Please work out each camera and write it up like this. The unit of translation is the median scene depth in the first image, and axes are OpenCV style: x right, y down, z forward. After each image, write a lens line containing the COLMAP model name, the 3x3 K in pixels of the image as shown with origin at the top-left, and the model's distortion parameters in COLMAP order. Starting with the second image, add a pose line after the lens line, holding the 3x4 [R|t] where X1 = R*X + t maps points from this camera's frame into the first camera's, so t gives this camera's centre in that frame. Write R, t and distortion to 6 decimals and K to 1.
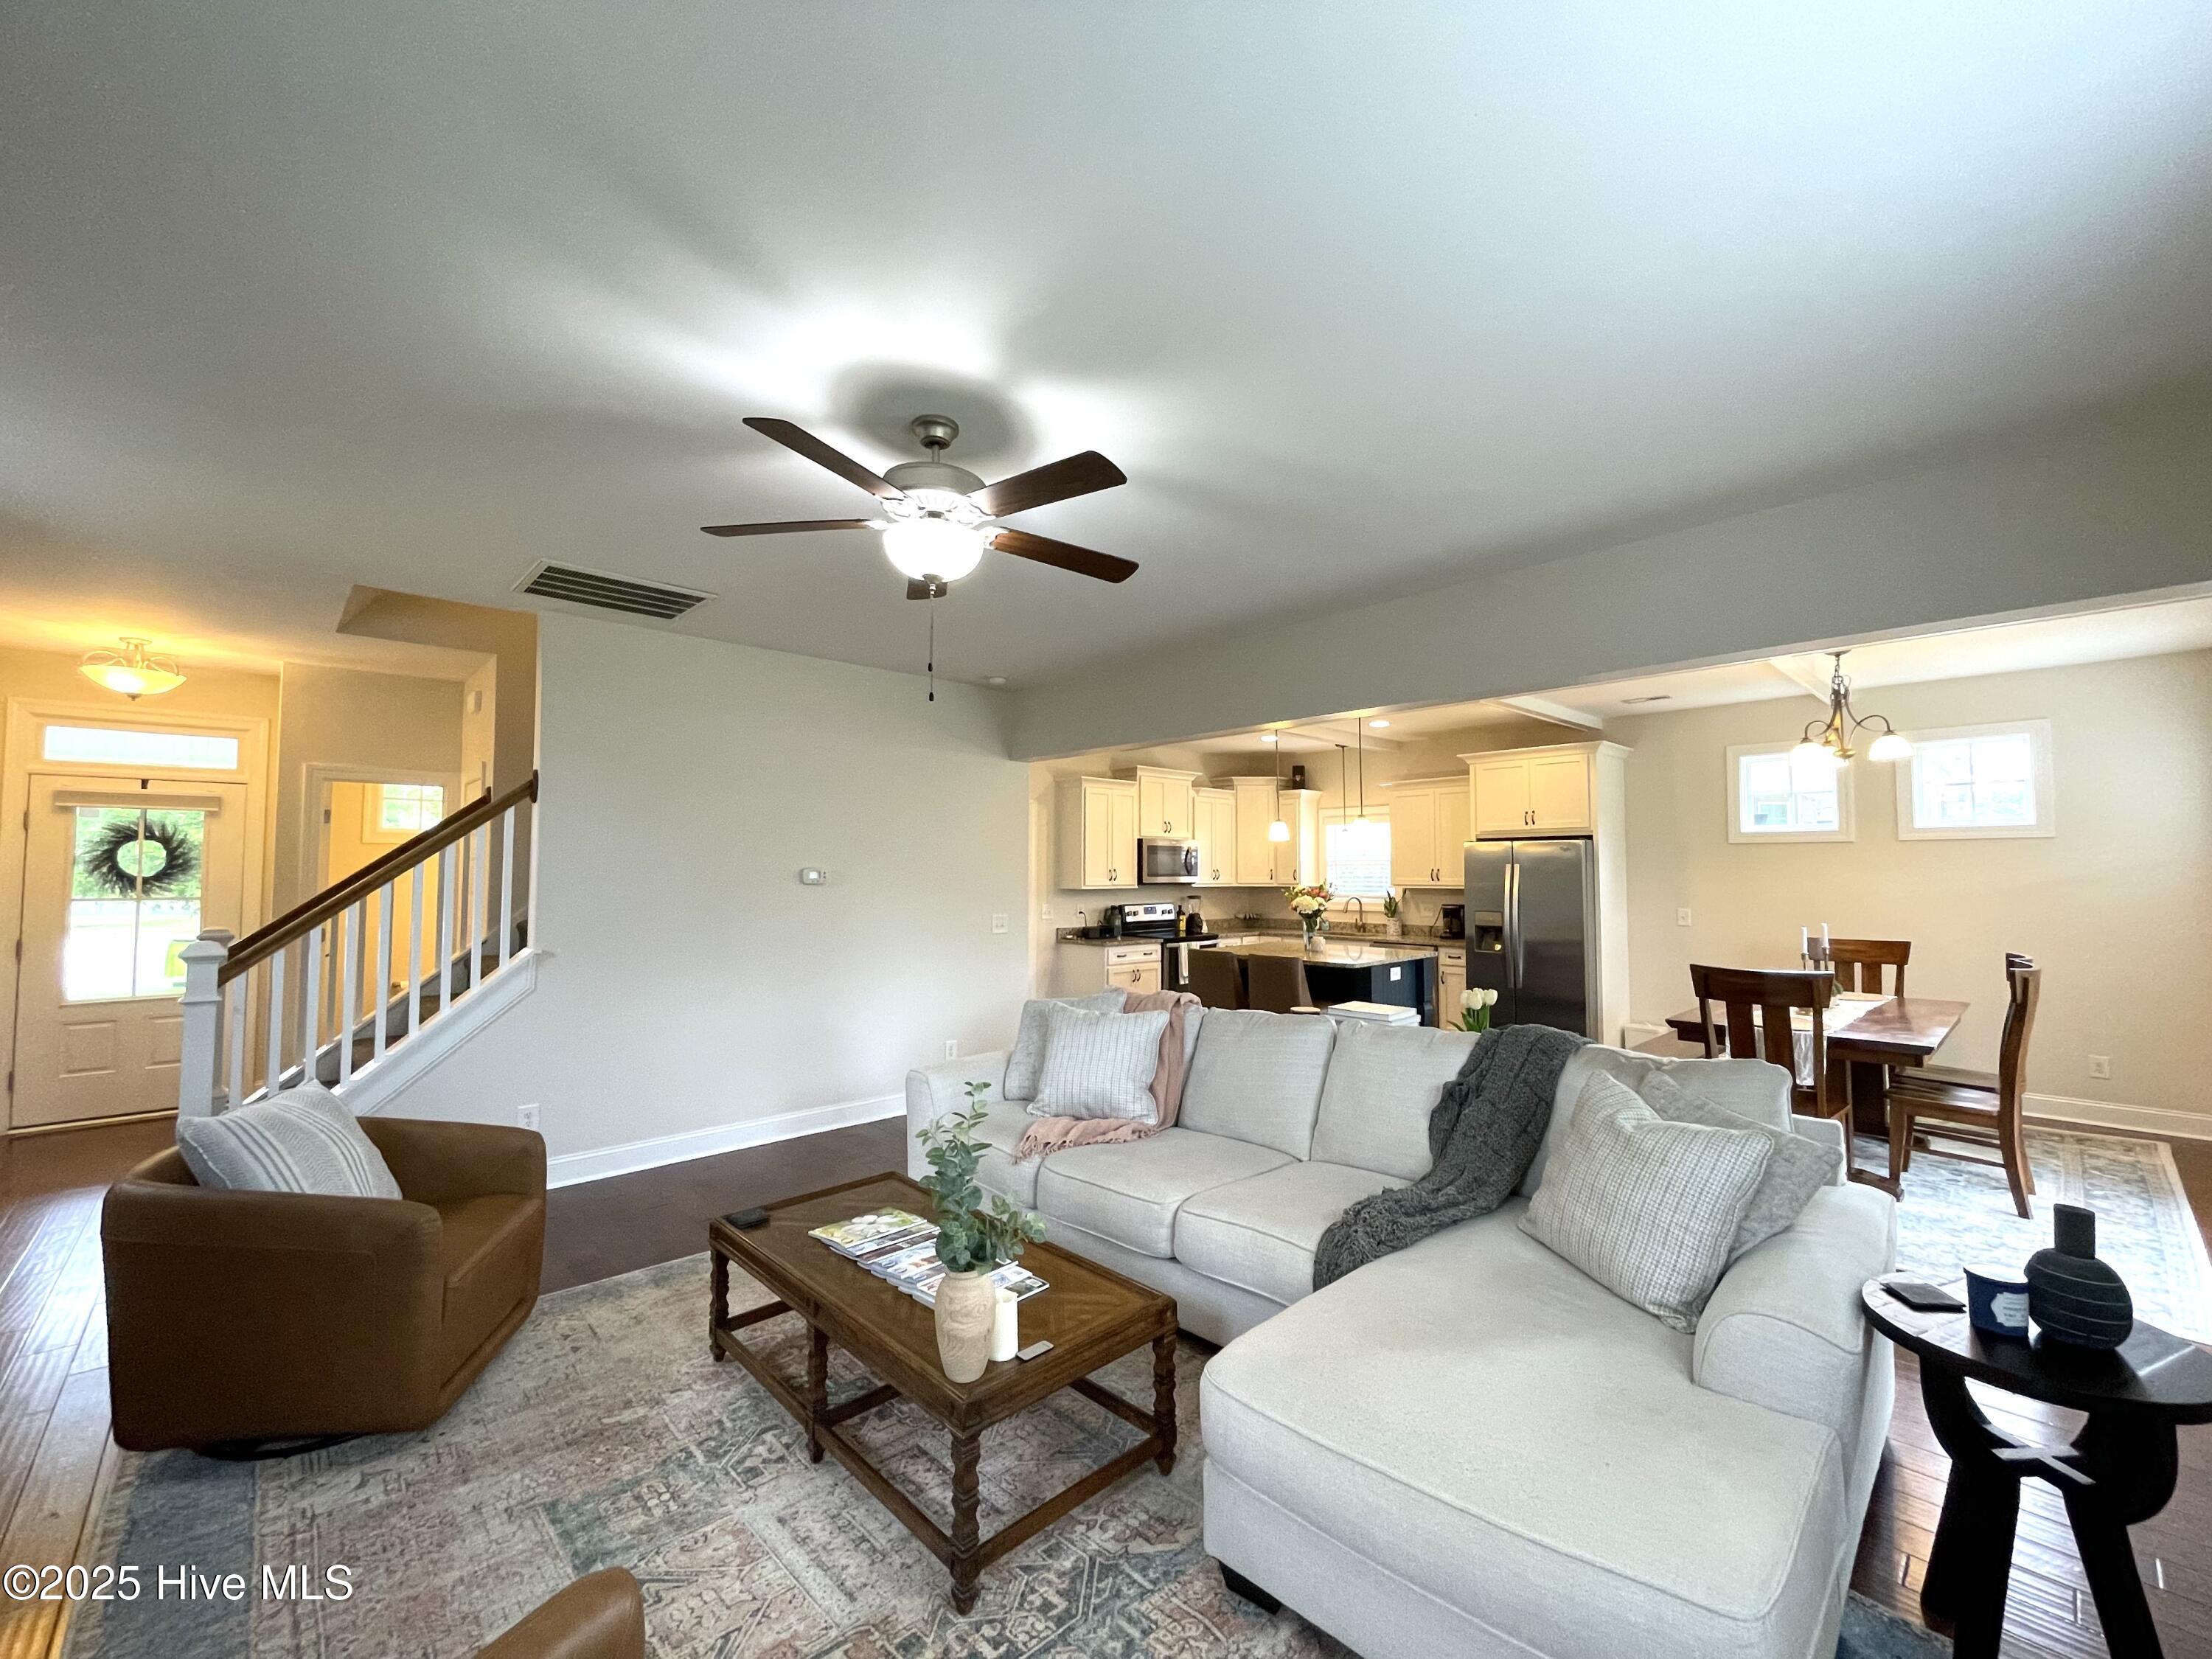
lens RADIAL K [[895.7, 0, 1111.2], [0, 895.7, 829.9], [0, 0, 1]] dist [-0.001164, -0.000219]
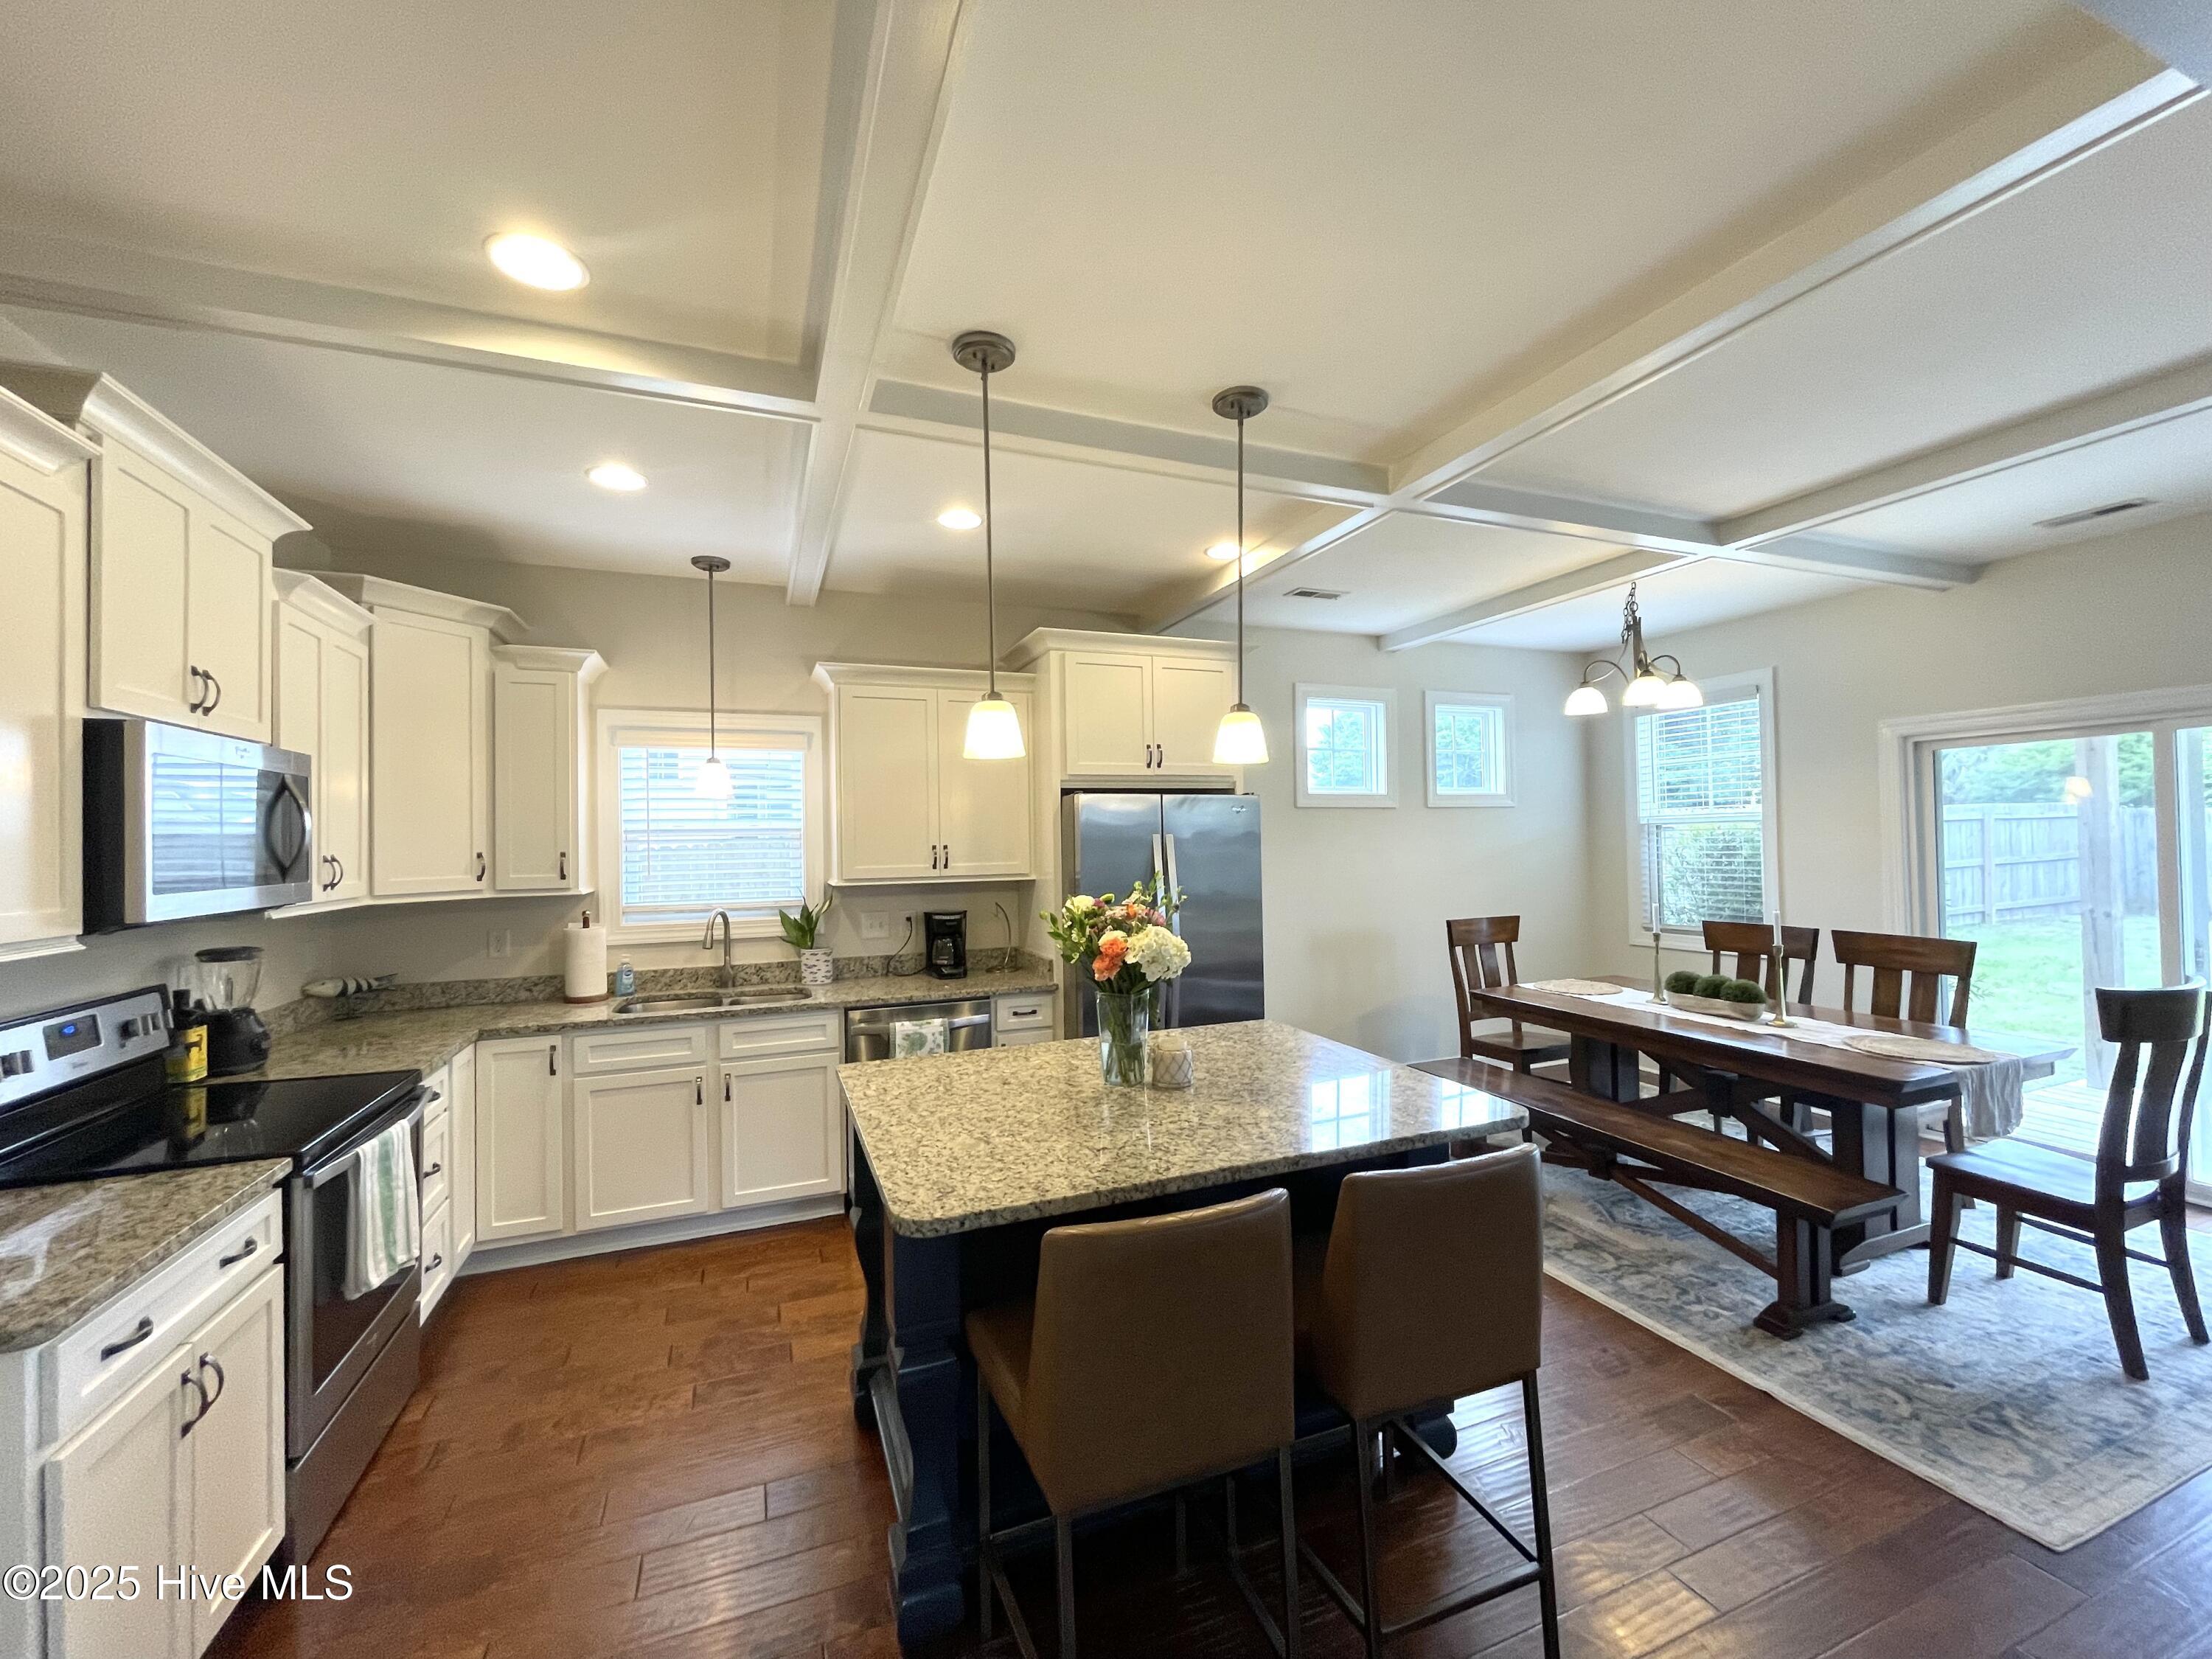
lens RADIAL K [[895.7, 0, 1111.2], [0, 895.7, 829.9], [0, 0, 1]] dist [-0.001164, -0.000219]
pose [[0.365573, 0.005220, 0.930768, -0.090238], [-0.027984, 0.999594, 0.005385, 0.032588], [-0.930362, -0.028015, 0.365571, 0.800755]]
